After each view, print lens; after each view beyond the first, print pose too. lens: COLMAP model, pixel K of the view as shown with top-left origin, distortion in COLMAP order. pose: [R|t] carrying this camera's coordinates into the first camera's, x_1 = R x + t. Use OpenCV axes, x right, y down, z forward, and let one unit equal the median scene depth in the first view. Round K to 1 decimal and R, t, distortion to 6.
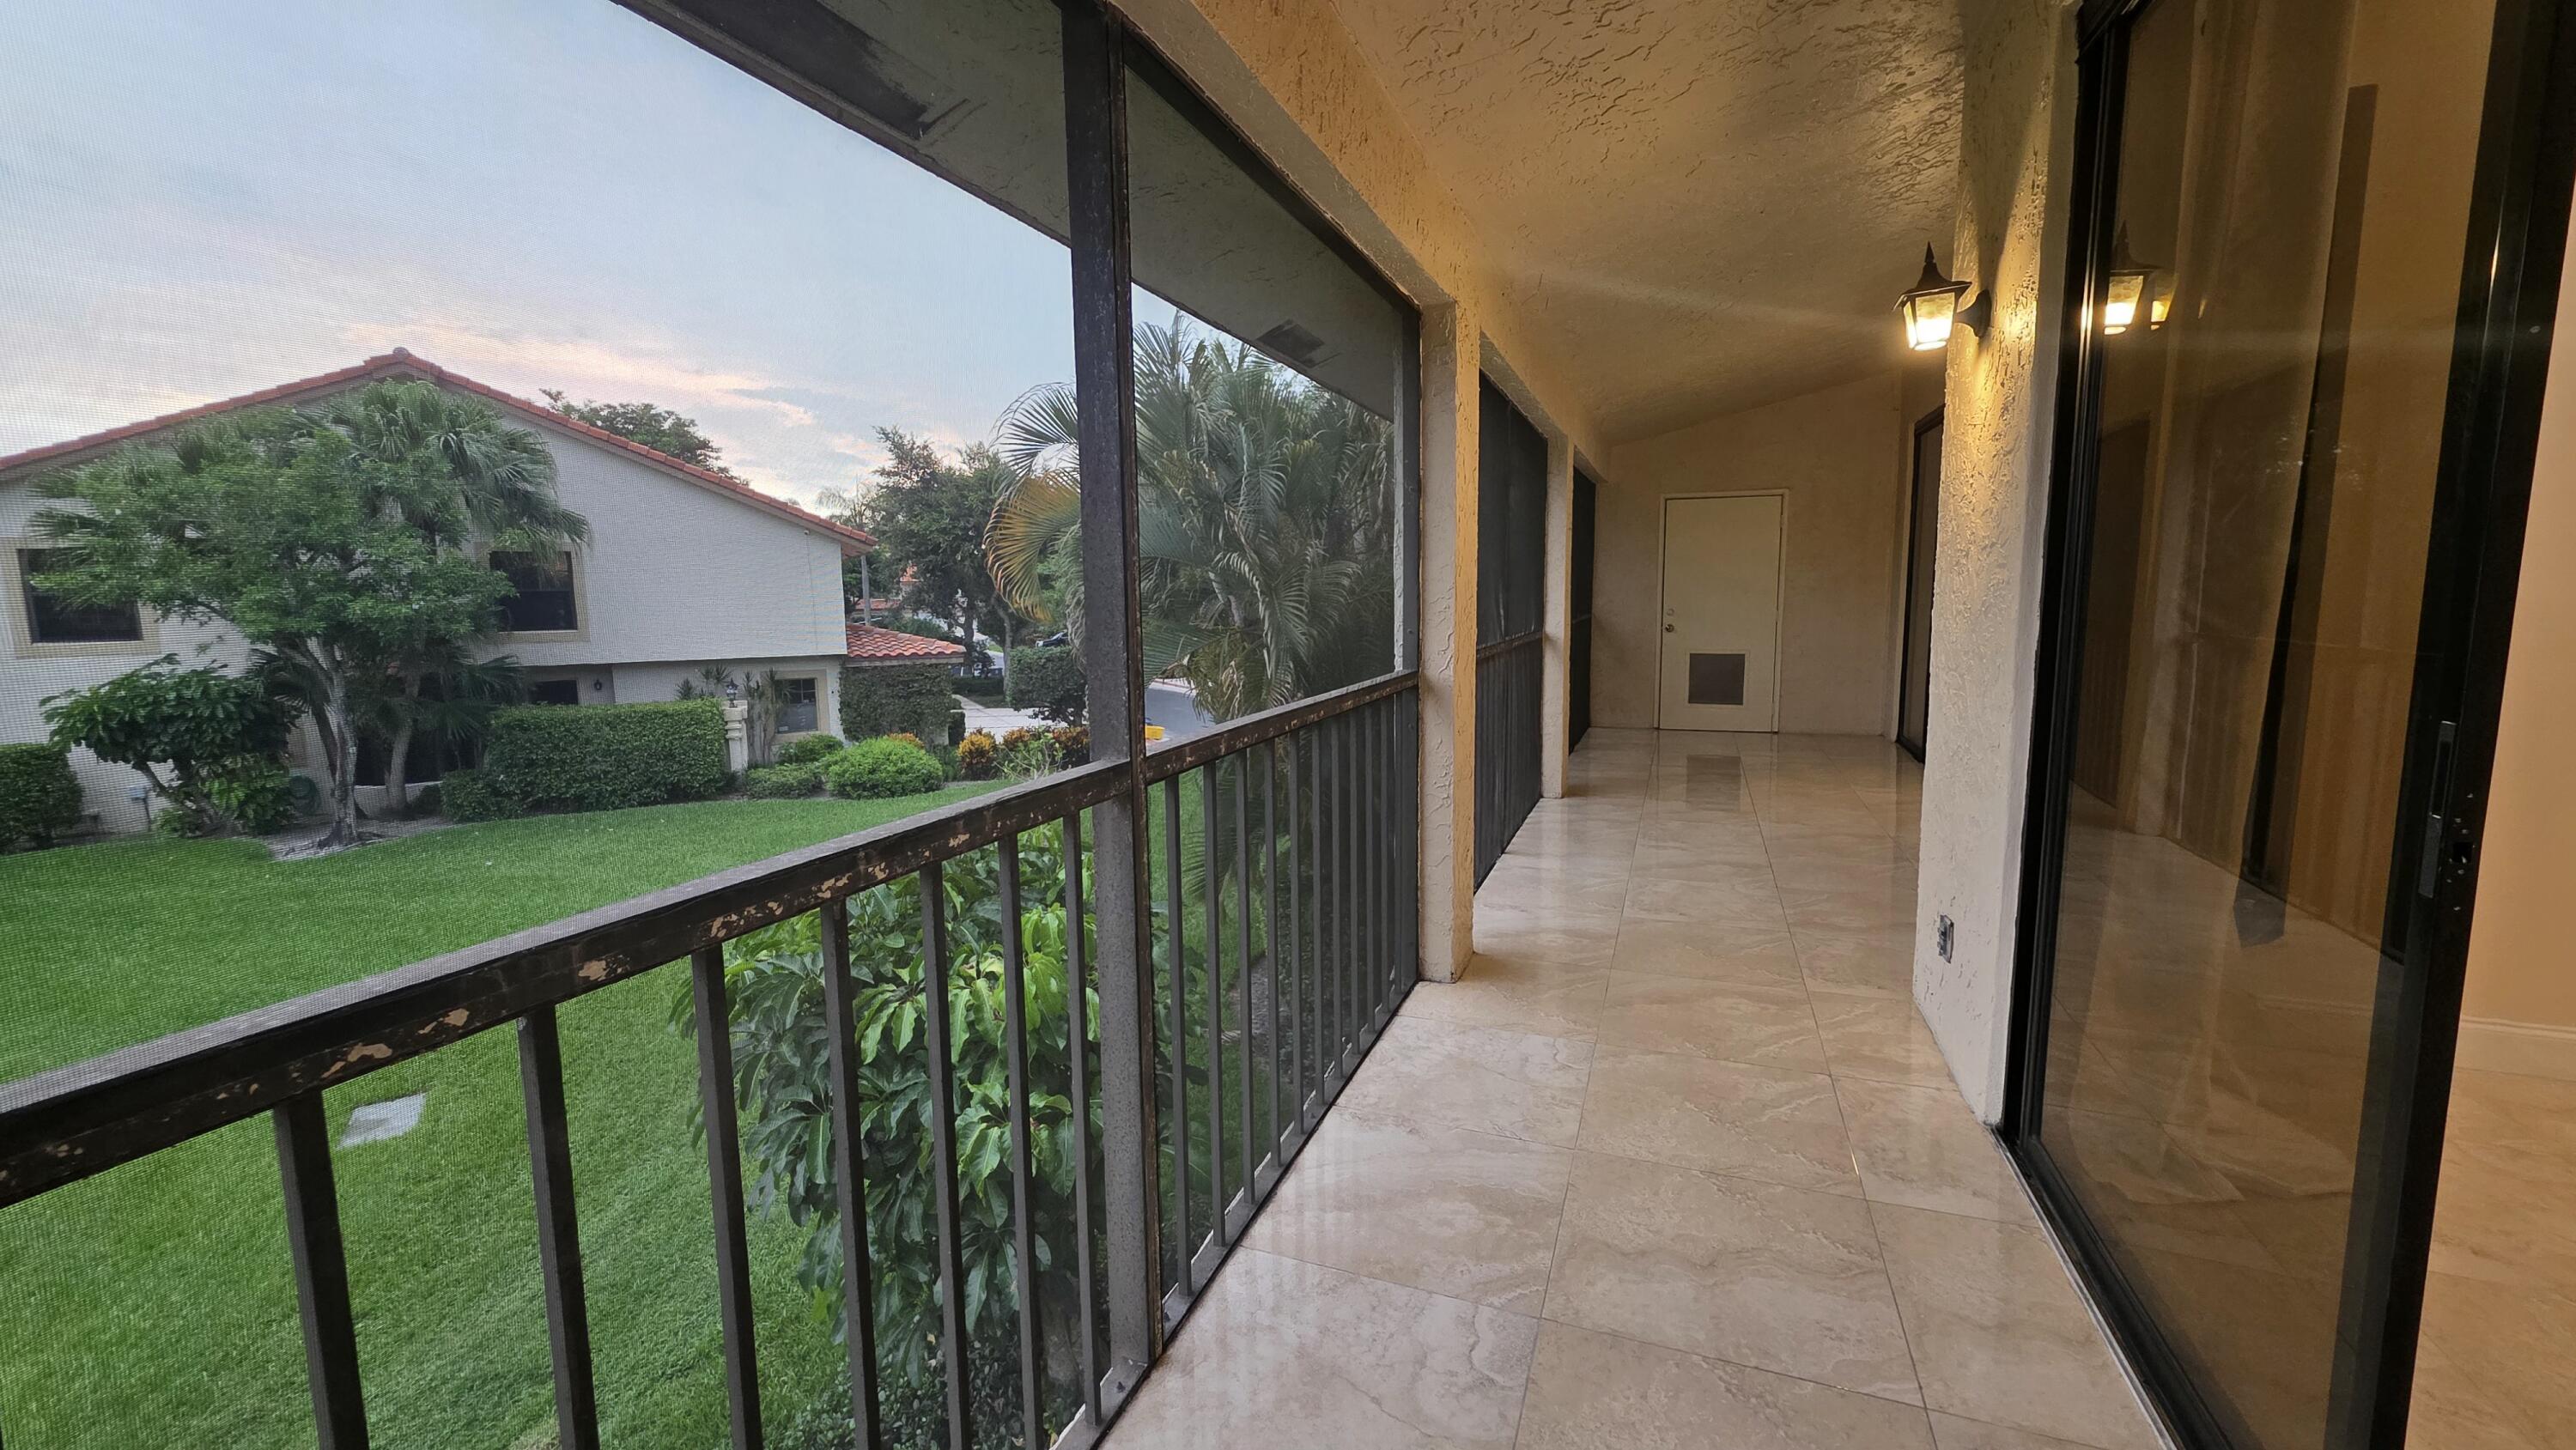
lens RADIAL K [[1026.4, 0, 1288.7], [0, 1026.4, 718.9], [0, 0, 1]] dist [-0.005680, 0.000459]
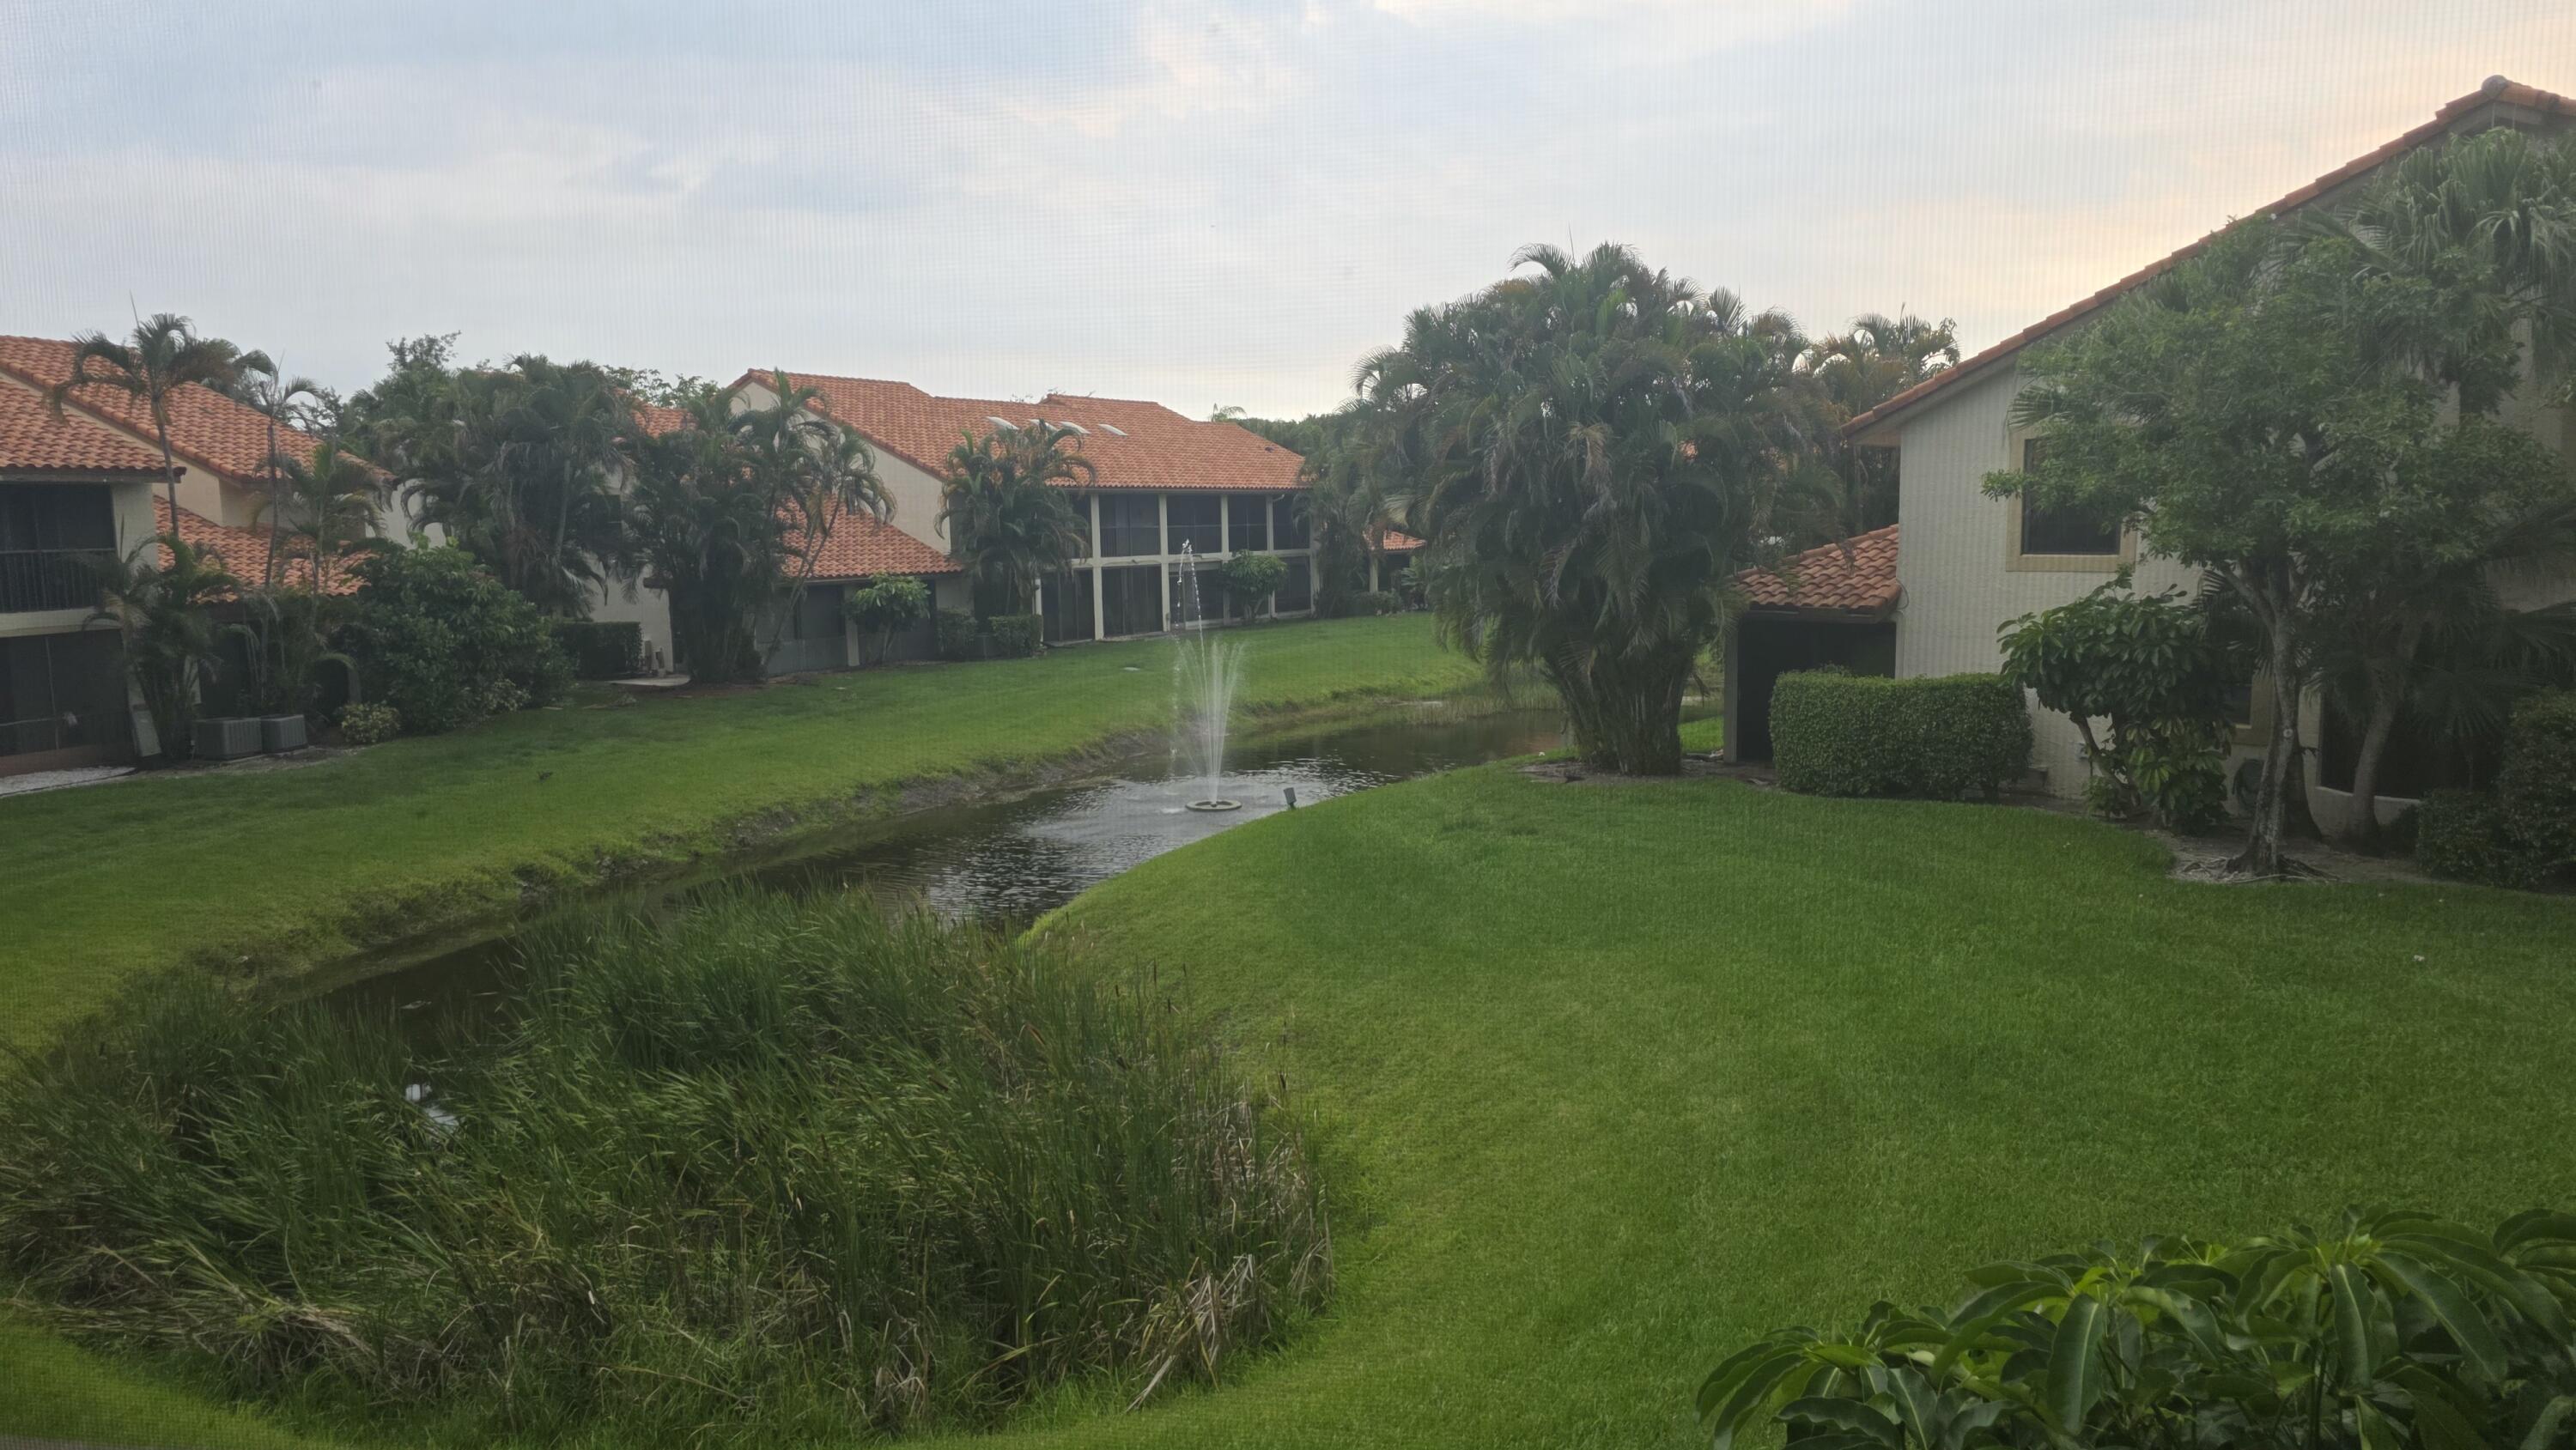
lens RADIAL K [[1714.4, 0, 1296.4], [0, 1714.4, 724.9], [0, 0, 1]] dist [0.045605, -0.031216]
pose [[0.194753, 0.124908, -0.972866, 0.031681], [-0.107405, 0.988610, 0.105428, -0.021767], [0.974954, 0.083958, 0.205951, 0.145455]]
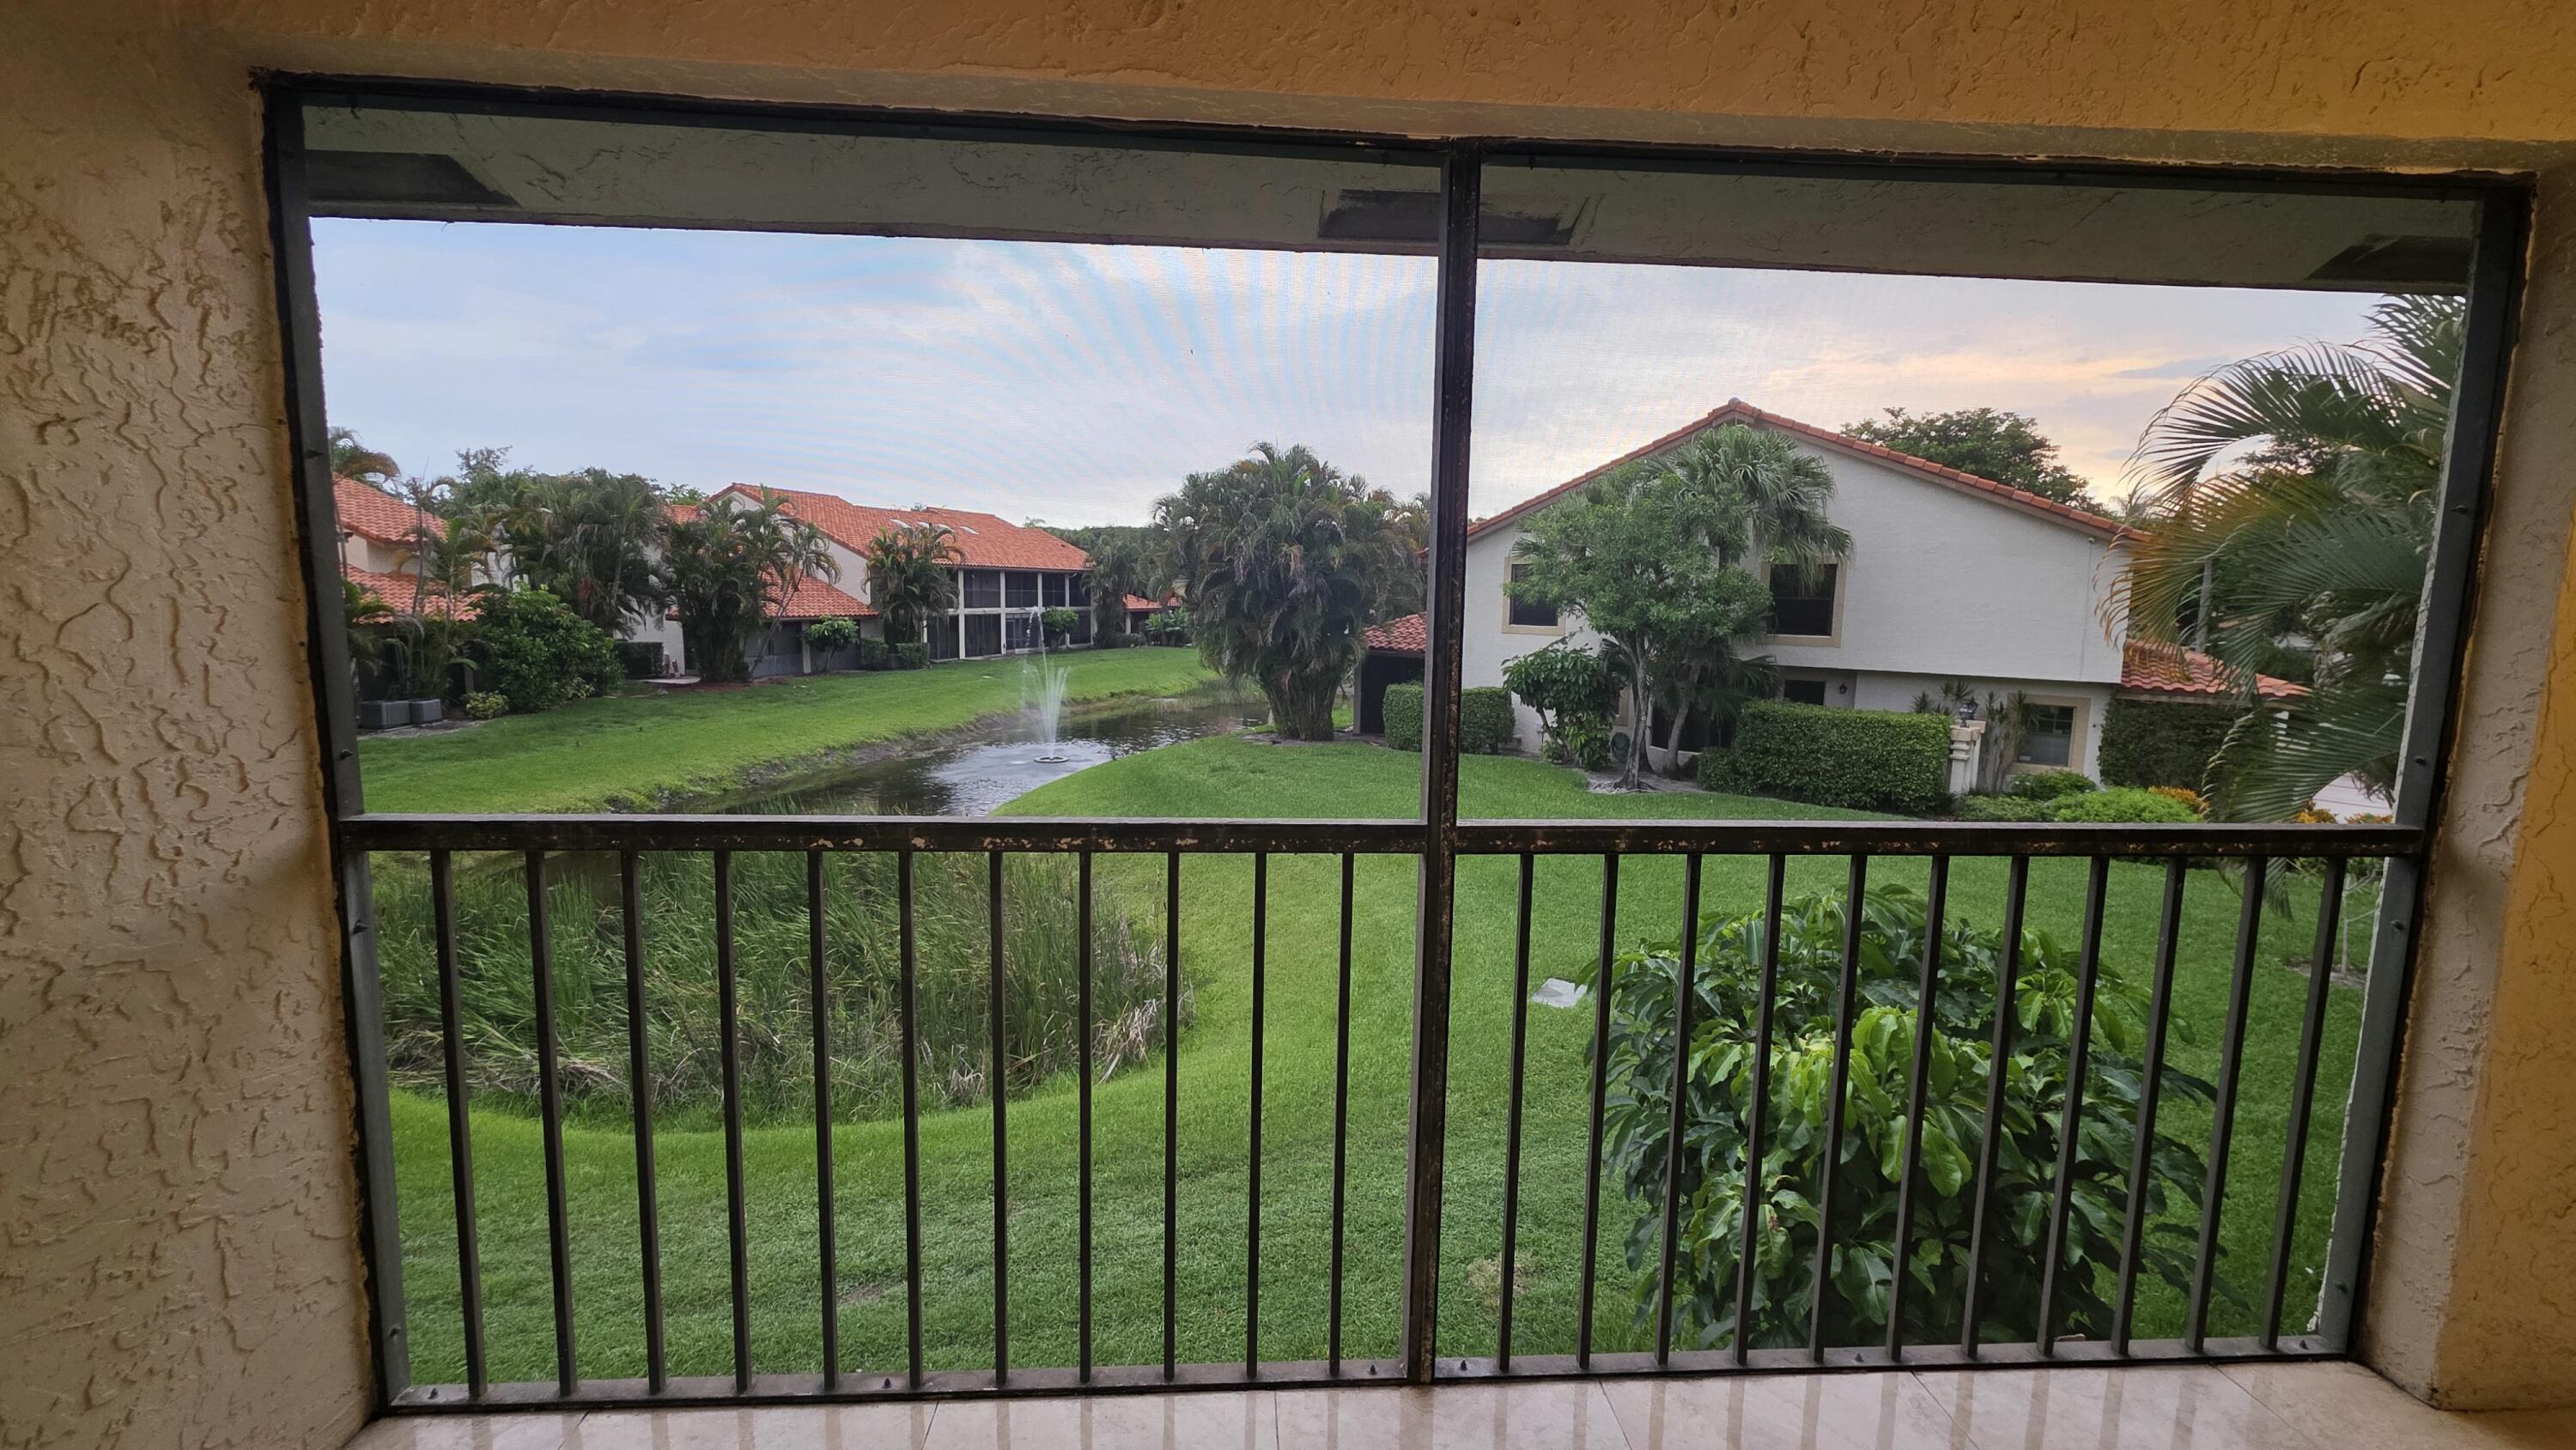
lens RADIAL K [[1026.4, 0, 1284.6], [0, 1026.4, 721.5], [0, 0, 1]] dist [-0.005680, 0.000459]
pose [[0.405039, 0.133729, -0.904467, 0.073501], [-0.135996, 0.987053, 0.085038, -0.013735], [0.904129, 0.088561, 0.417982, 0.038610]]
